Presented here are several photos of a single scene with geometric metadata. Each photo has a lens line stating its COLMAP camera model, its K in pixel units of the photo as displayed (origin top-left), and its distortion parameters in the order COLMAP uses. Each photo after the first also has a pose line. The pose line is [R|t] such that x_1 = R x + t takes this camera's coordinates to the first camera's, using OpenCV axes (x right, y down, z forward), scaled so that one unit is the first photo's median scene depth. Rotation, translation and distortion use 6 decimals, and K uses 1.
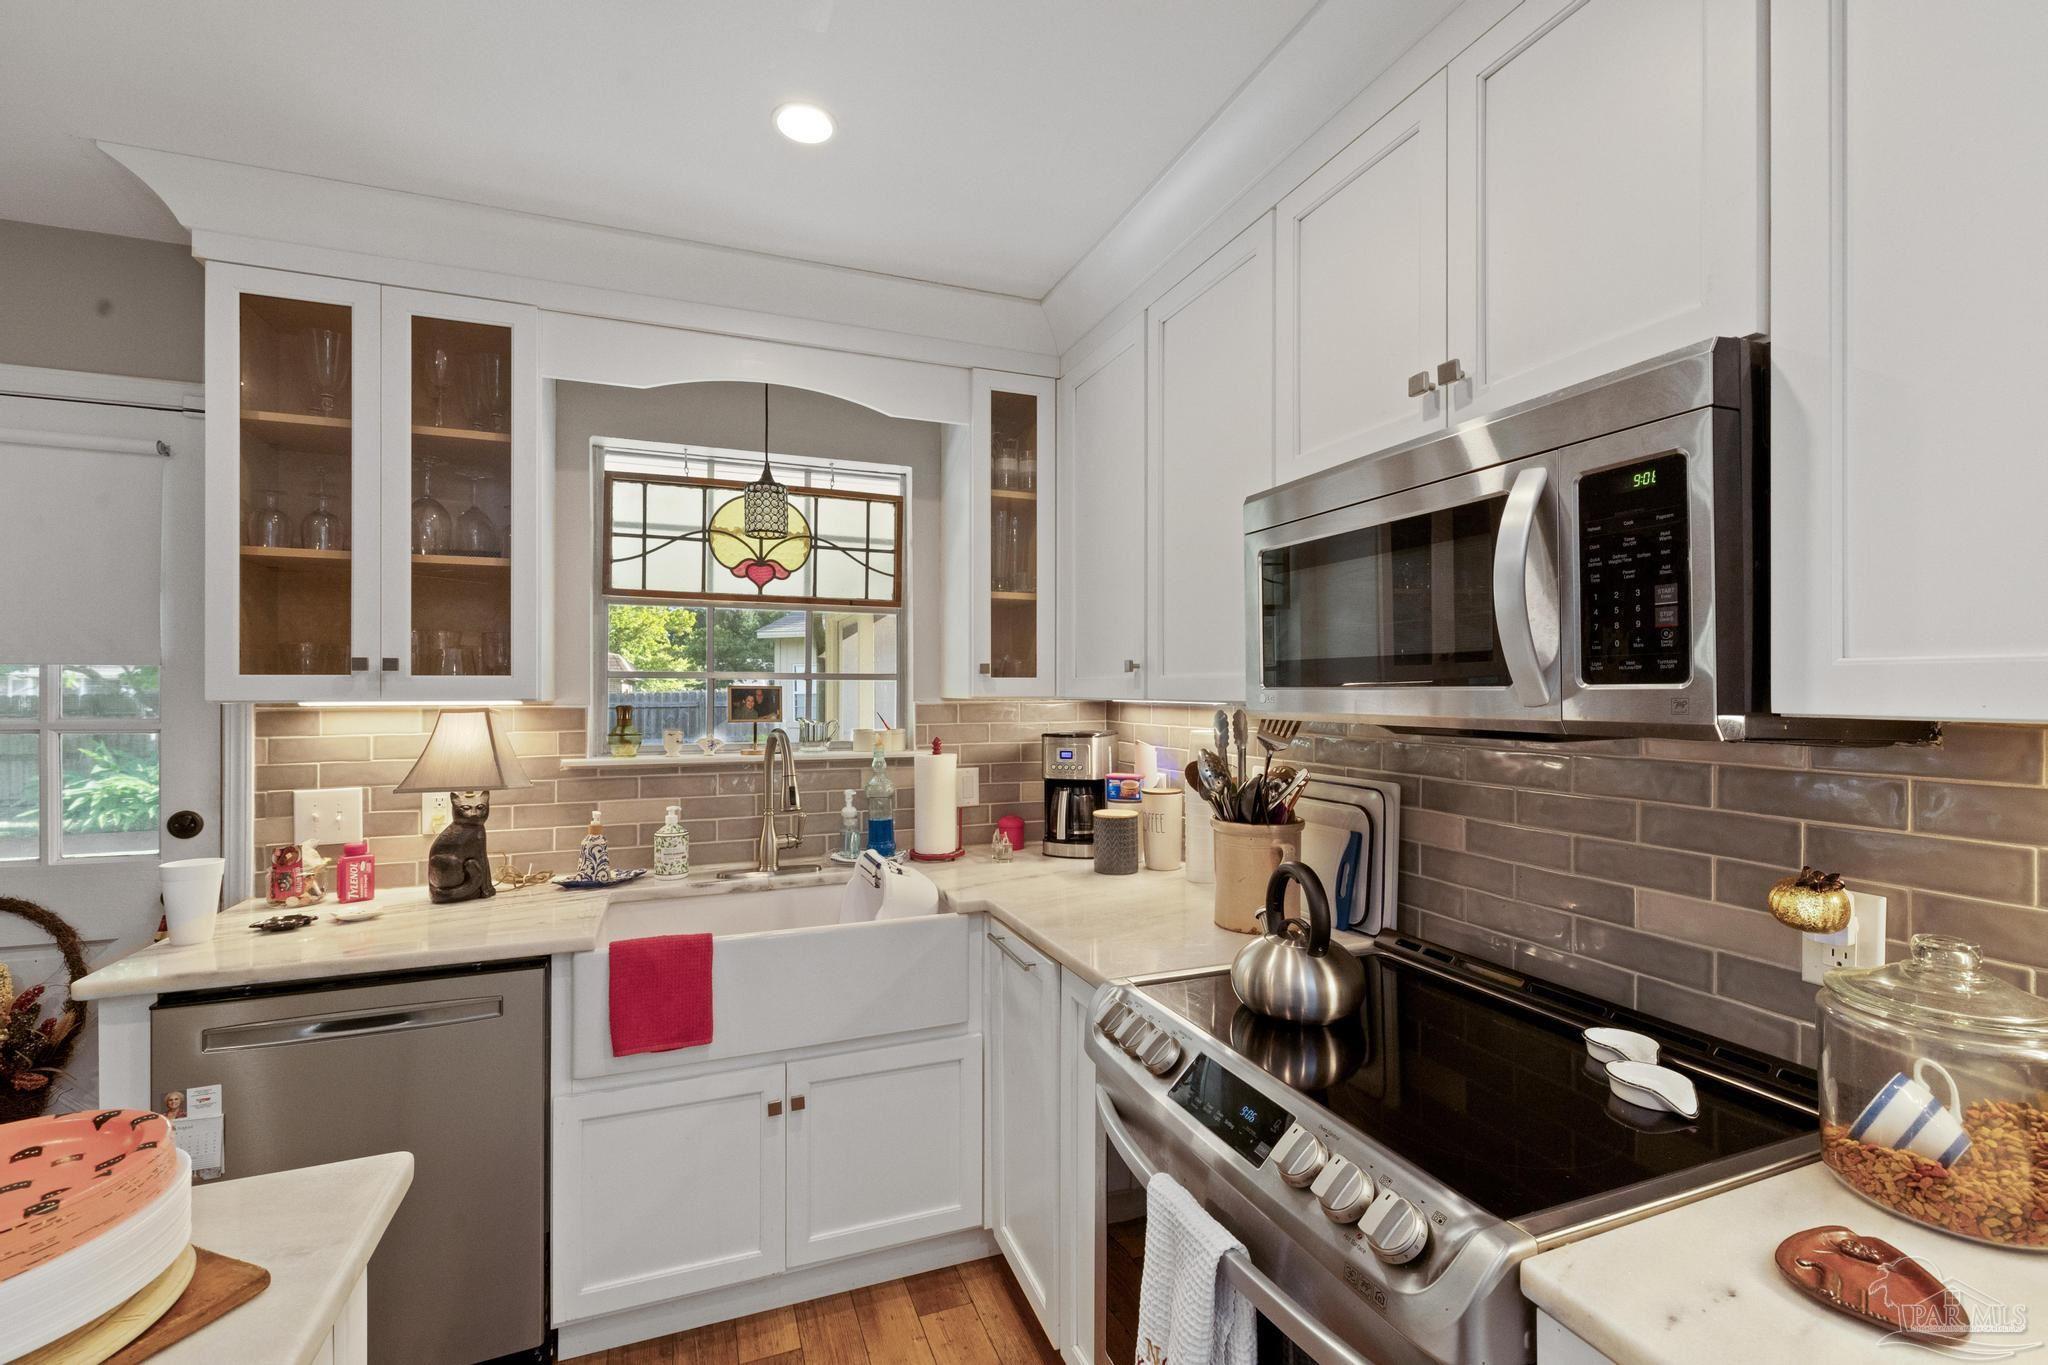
lens RADIAL K [[871.6, 0, 1024.7], [0, 871.6, 681.8], [0, 0, 1]] dist [0.002808, 0.000165]
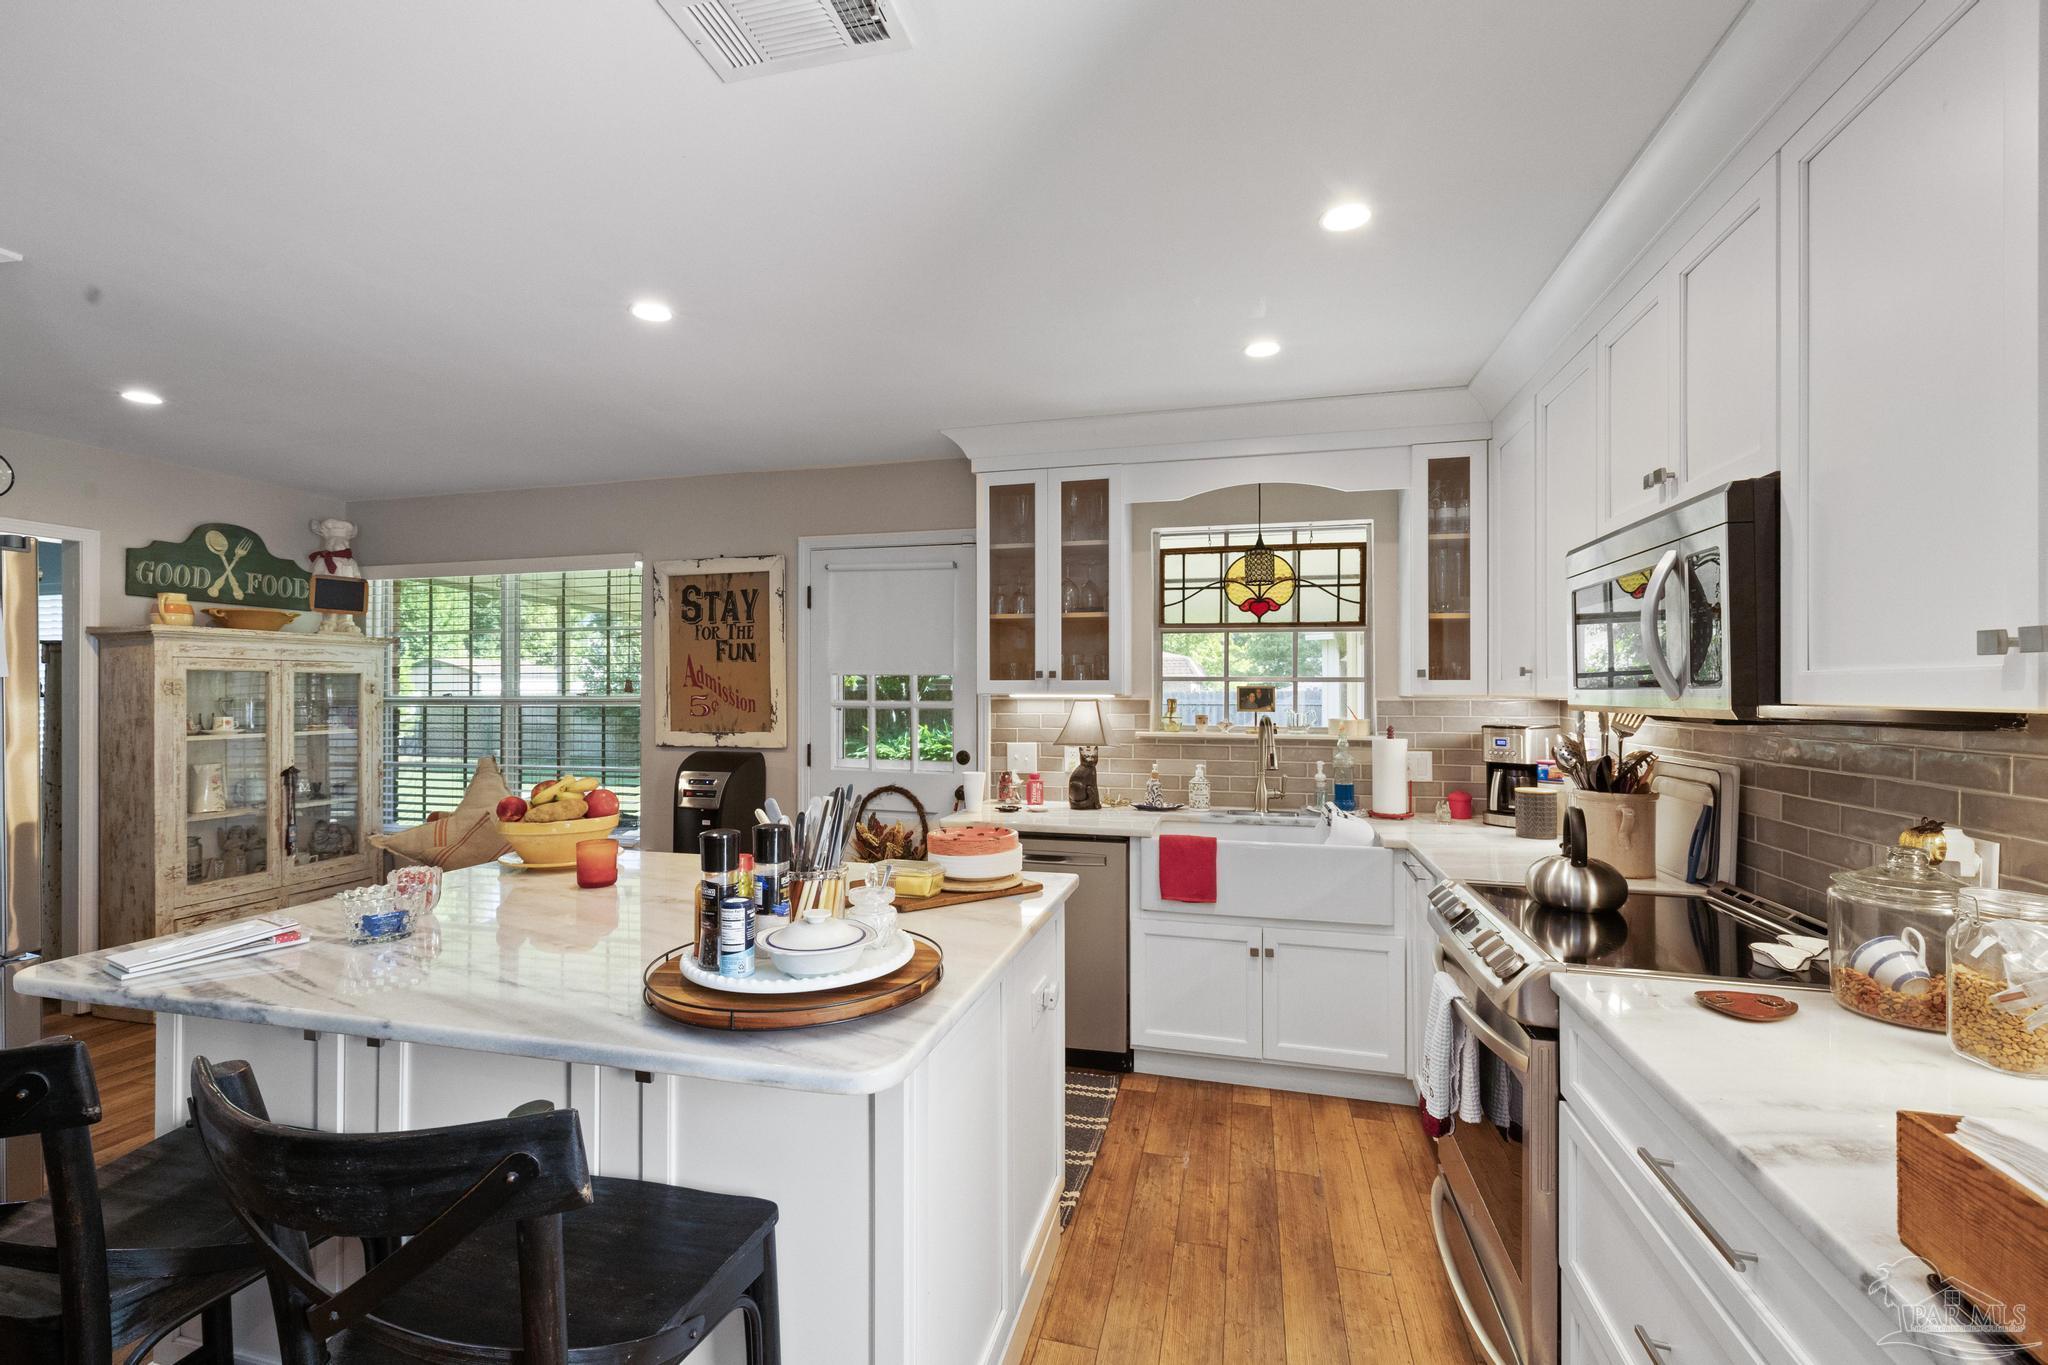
lens RADIAL K [[871.6, 0, 1029.3], [0, 871.6, 684.2], [0, 0, 1]] dist [0.002808, 0.000165]
pose [[0.815664, -0.000539, -0.578525, 0.267608], [0.001926, 0.999997, 0.001785, -0.002120], [0.578522, -0.002570, 0.815663, -0.476709]]
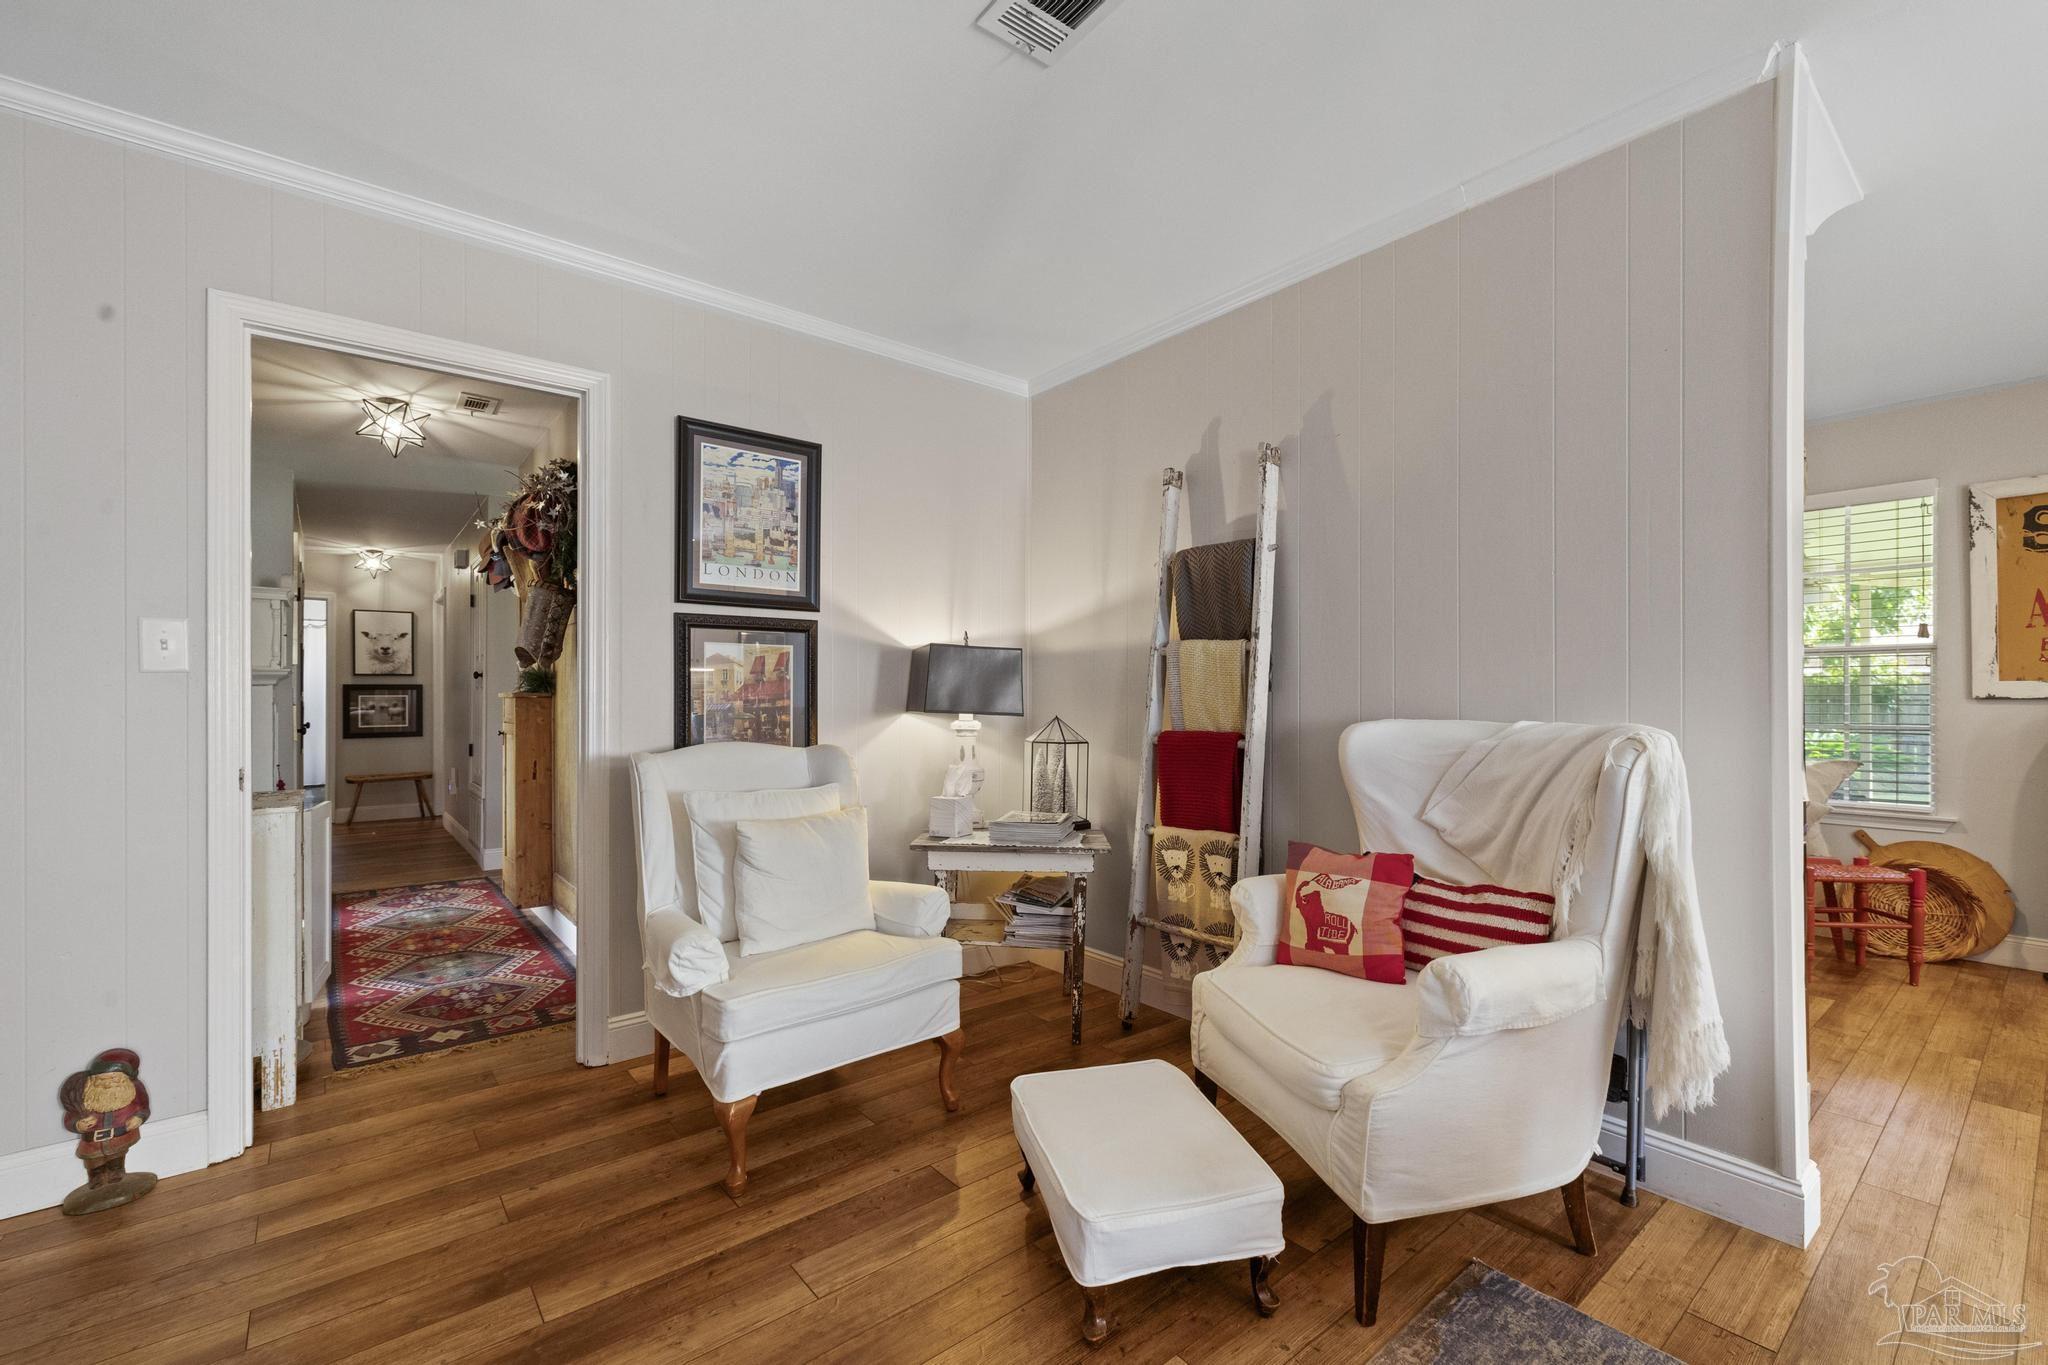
lens RADIAL K [[871.6, 0, 1016.4], [0, 871.6, 698.3], [0, 0, 1]] dist [0.002808, 0.000165]
pose [[0.306573, 0.005435, -0.951832, -0.547140], [0.003848, 0.999968, 0.006950, 0.125625], [0.951839, -0.005794, 0.306542, -1.710259]]
